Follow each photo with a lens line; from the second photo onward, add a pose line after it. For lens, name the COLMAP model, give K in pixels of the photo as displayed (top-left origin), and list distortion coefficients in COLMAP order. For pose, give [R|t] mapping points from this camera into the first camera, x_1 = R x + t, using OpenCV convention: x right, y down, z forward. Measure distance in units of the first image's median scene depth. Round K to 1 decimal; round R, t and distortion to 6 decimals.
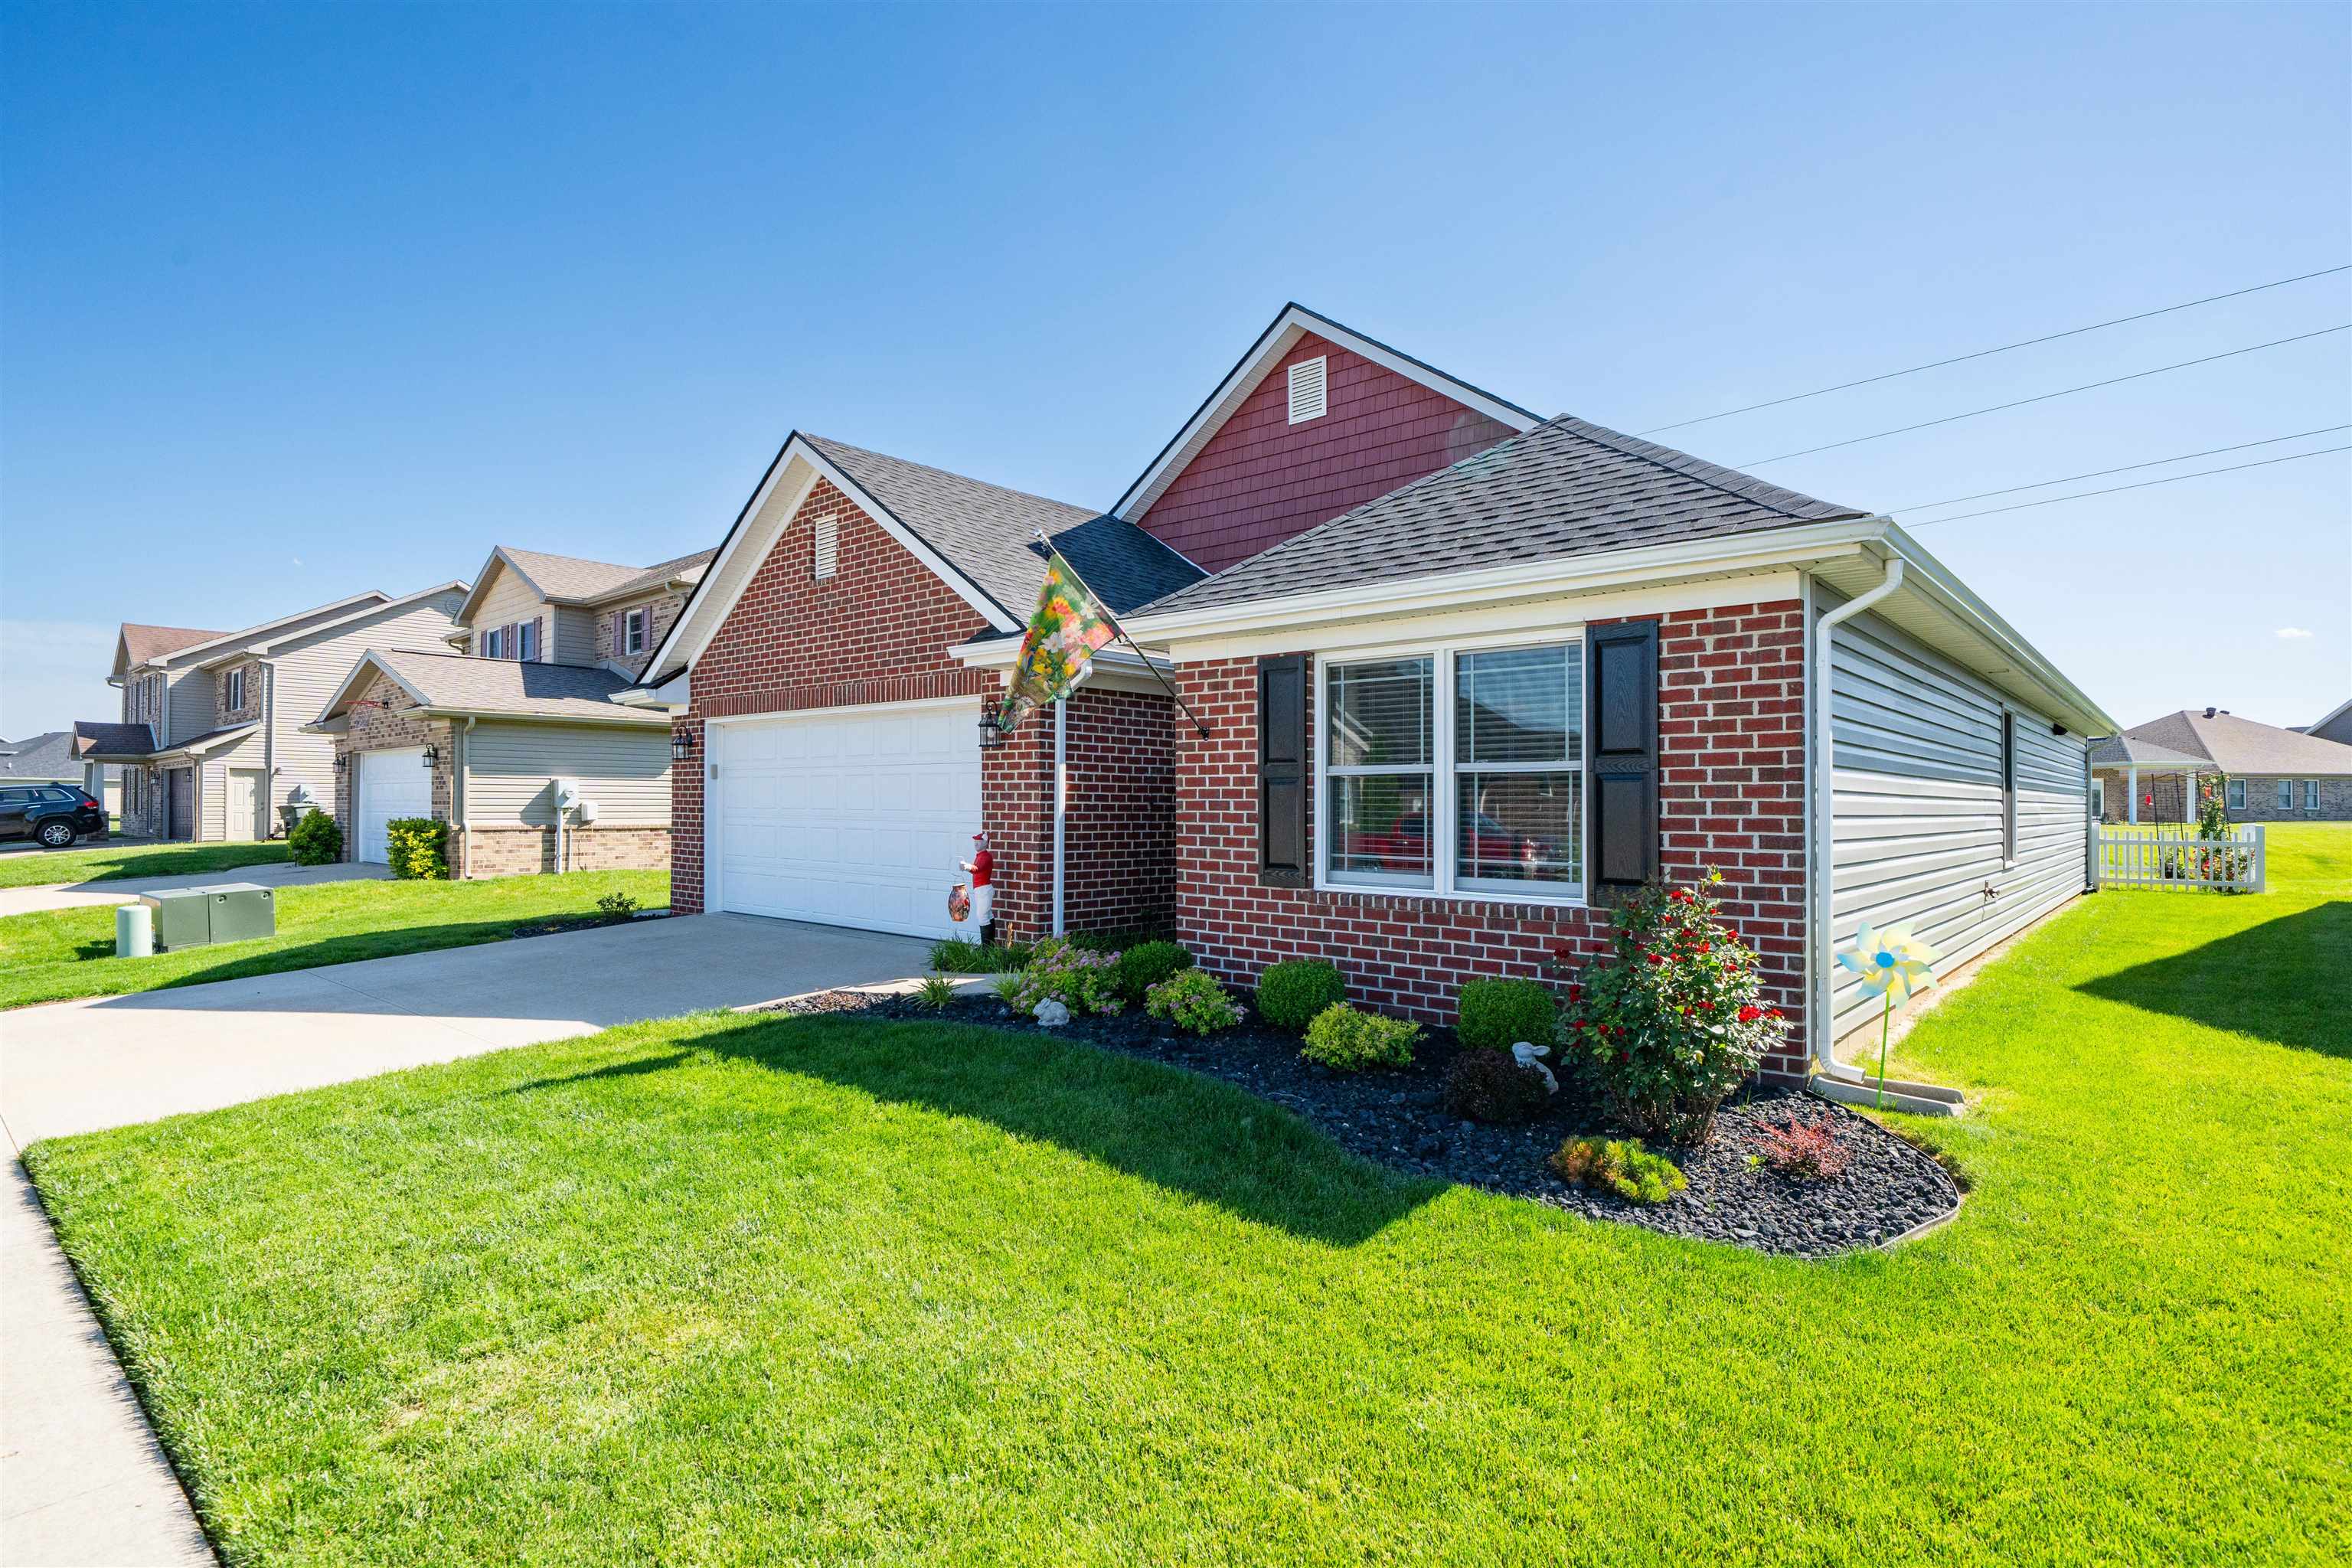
lens RADIAL K [[1155.3, 0, 1176.0], [0, 1155.3, 784.0], [0, 0, 1]] dist [-0.000943, -0.000005]
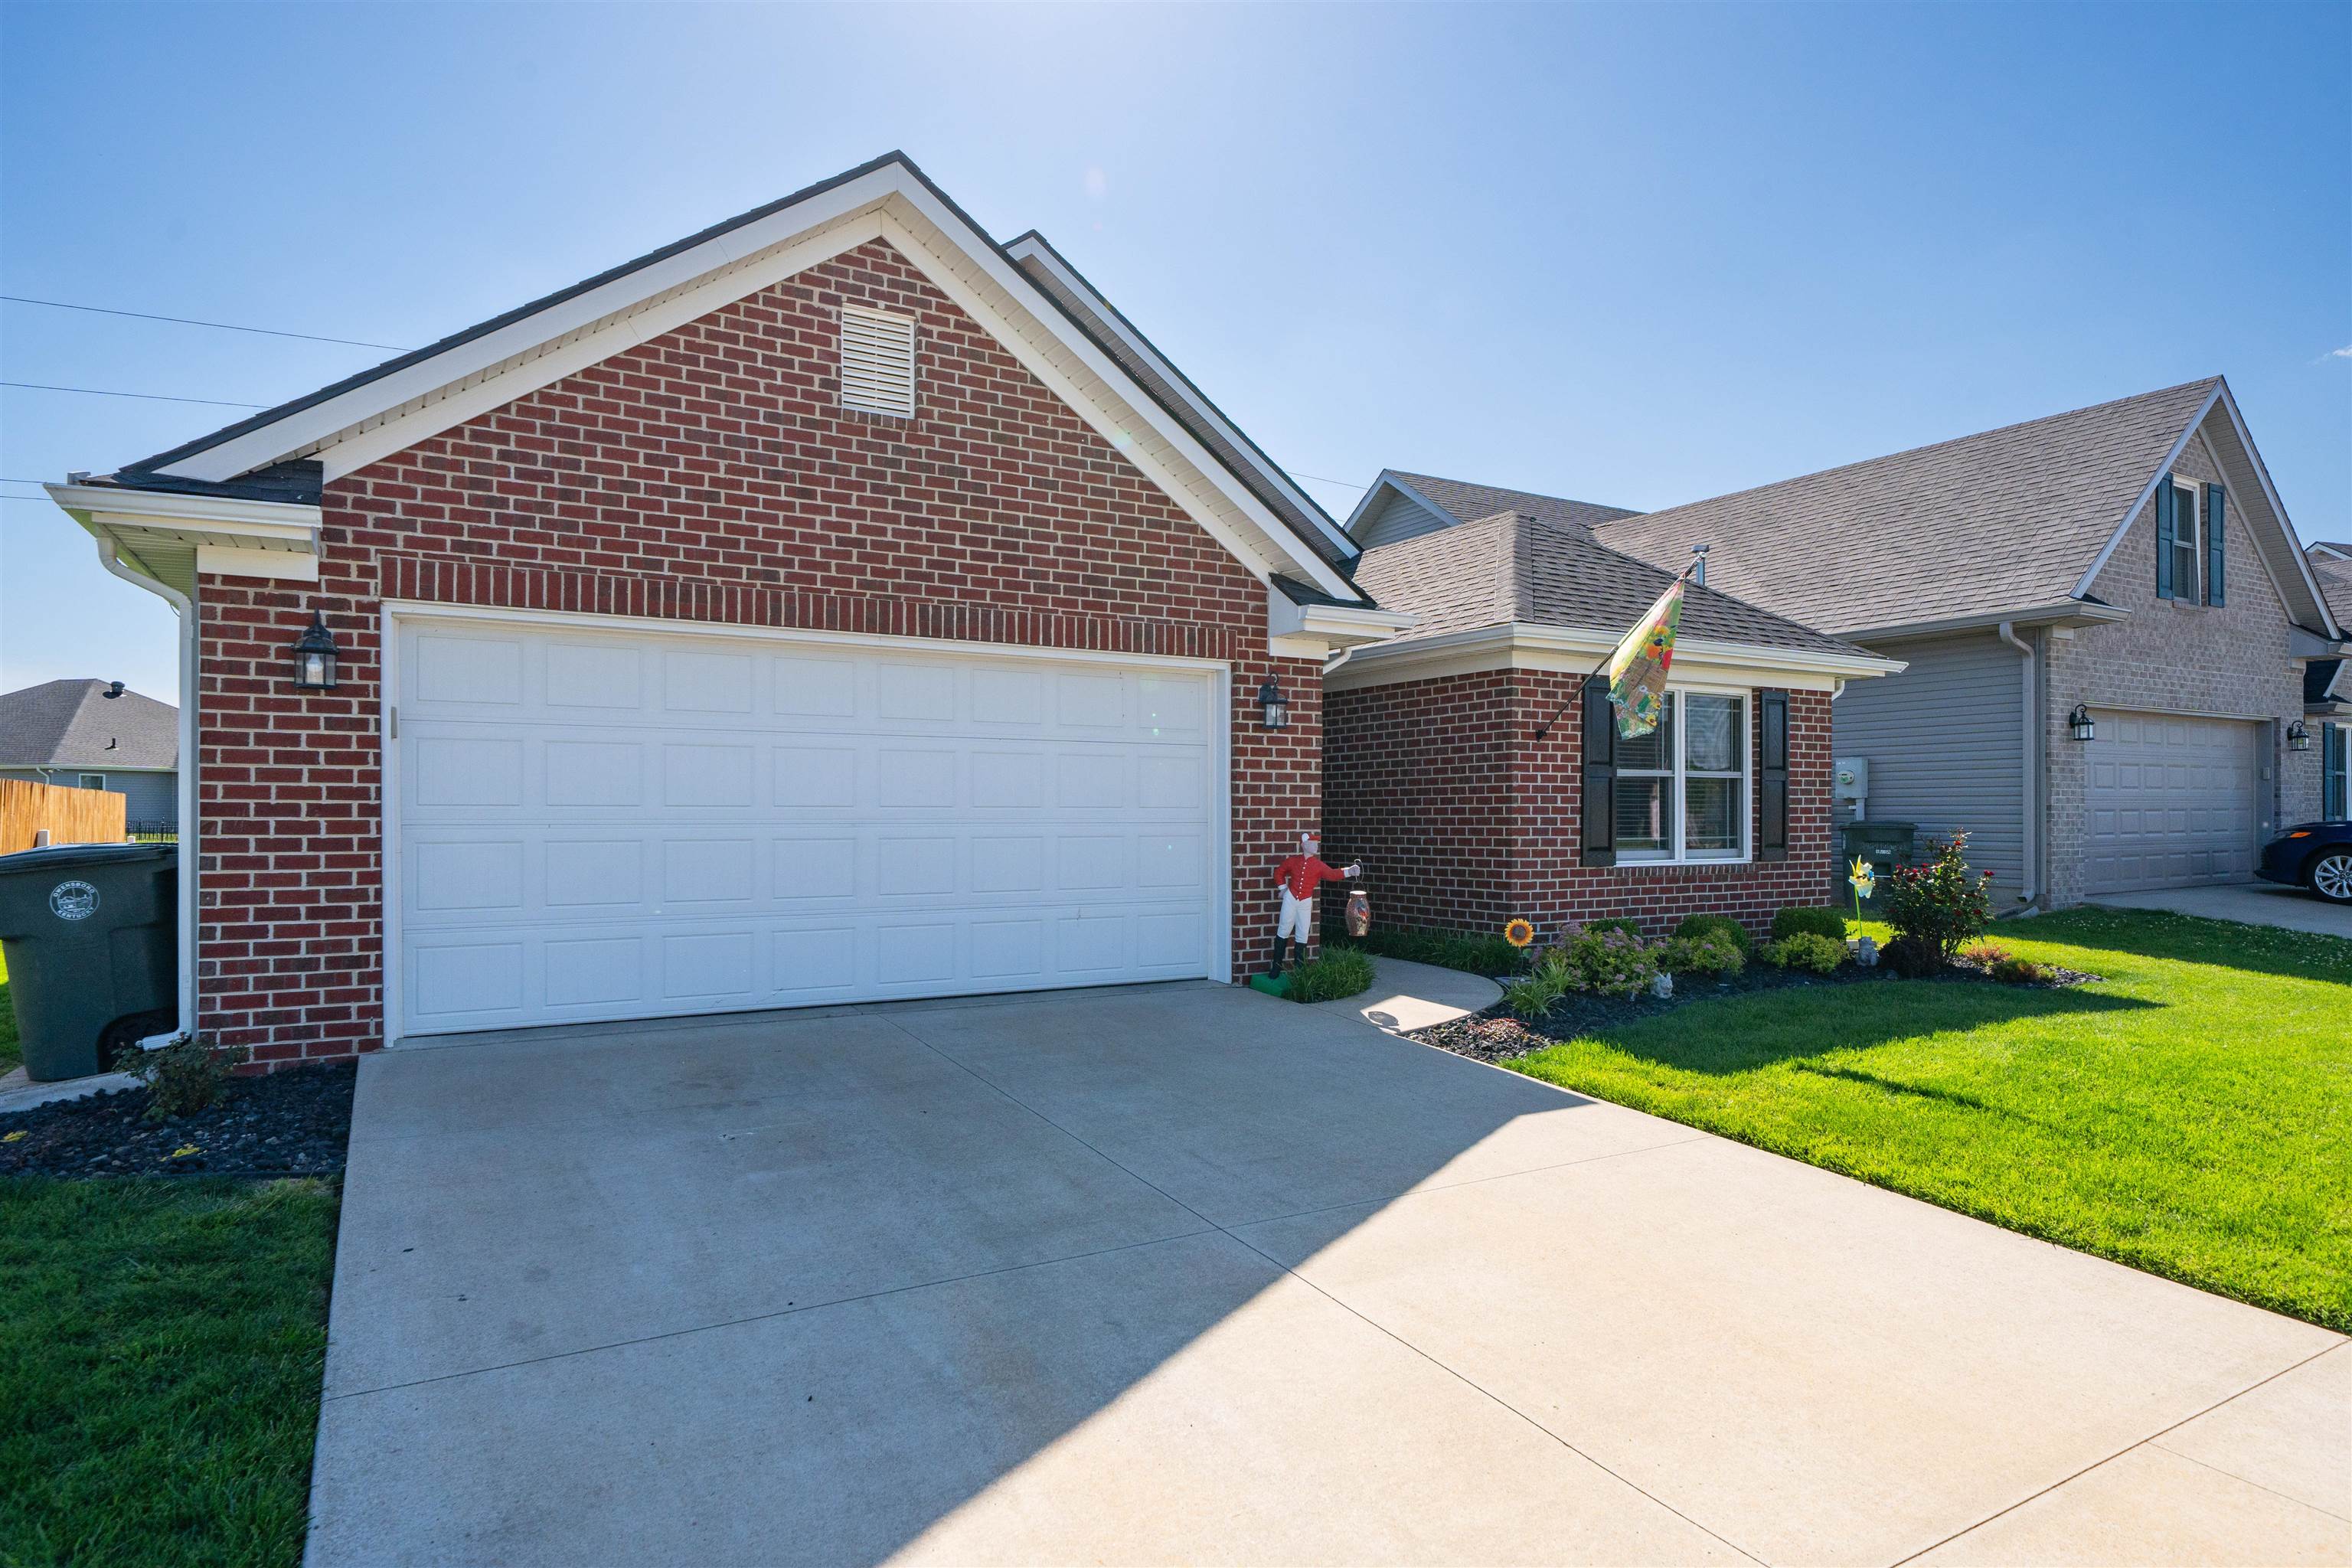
lens RADIAL K [[1208.8, 0, 1176.0], [0, 1208.8, 784.0], [0, 0, 1]] dist [0.000005, -0.000148]
pose [[0.340192, 0.019237, 0.940159, -1.193145], [-0.012030, 0.999798, -0.016104, 0.026460], [-0.940279, -0.005832, 0.340355, 0.931213]]
